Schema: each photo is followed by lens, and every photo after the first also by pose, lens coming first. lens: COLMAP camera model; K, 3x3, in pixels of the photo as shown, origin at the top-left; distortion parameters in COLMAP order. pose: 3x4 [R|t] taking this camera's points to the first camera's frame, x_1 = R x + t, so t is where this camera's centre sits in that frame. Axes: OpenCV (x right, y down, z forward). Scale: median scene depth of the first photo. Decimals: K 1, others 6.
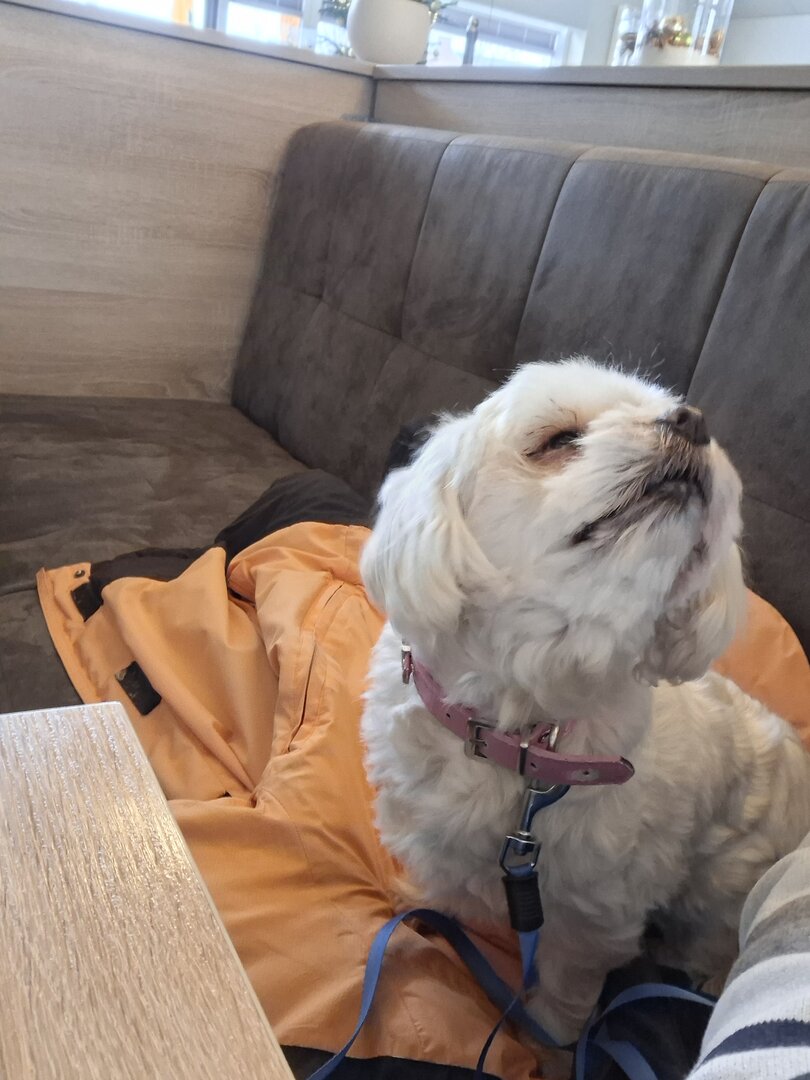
lens RADIAL K [[987.0, 0, 404.5], [0, 987.0, 537.7], [0, 0, 1]] dist [0.042203, 0.000000]
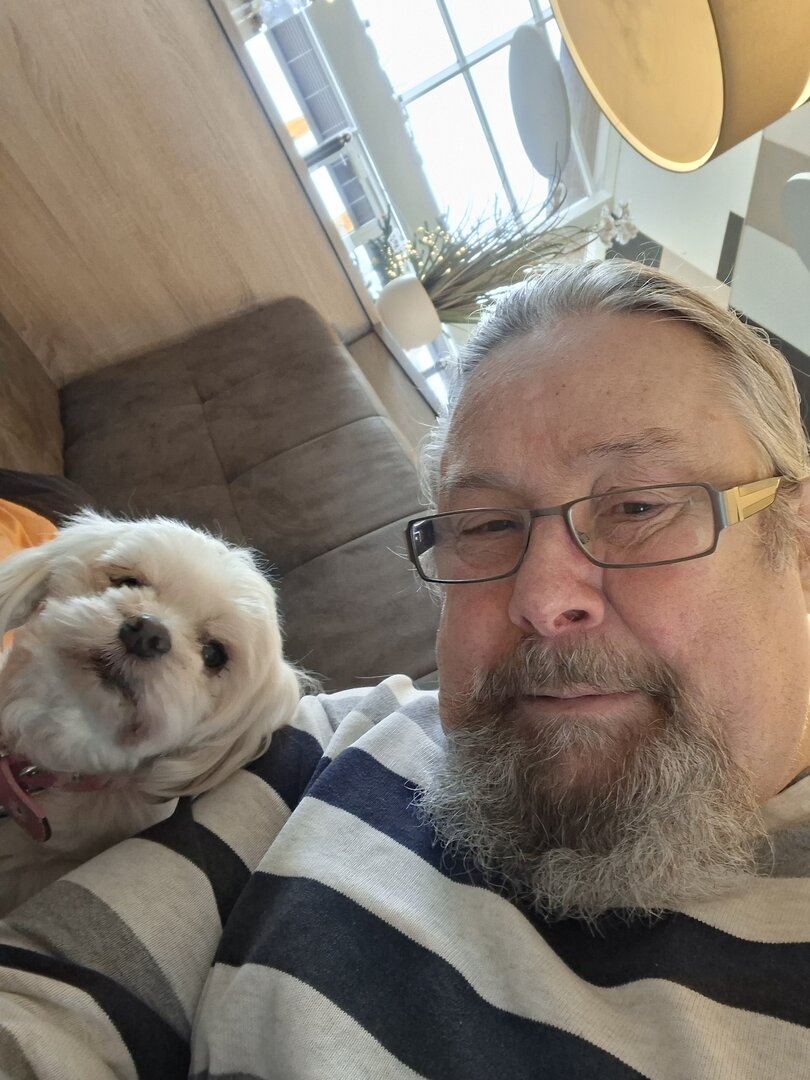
lens RADIAL K [[987.0, 0, 404.6], [0, 987.0, 541.1], [0, 0, 1]] dist [0.042203, 0.000000]
pose [[0.607806, 0.770659, 0.191460, -0.037960], [-0.703957, 0.634491, -0.319163, 0.044435], [-0.367445, 0.059210, 0.928158, -0.081383]]
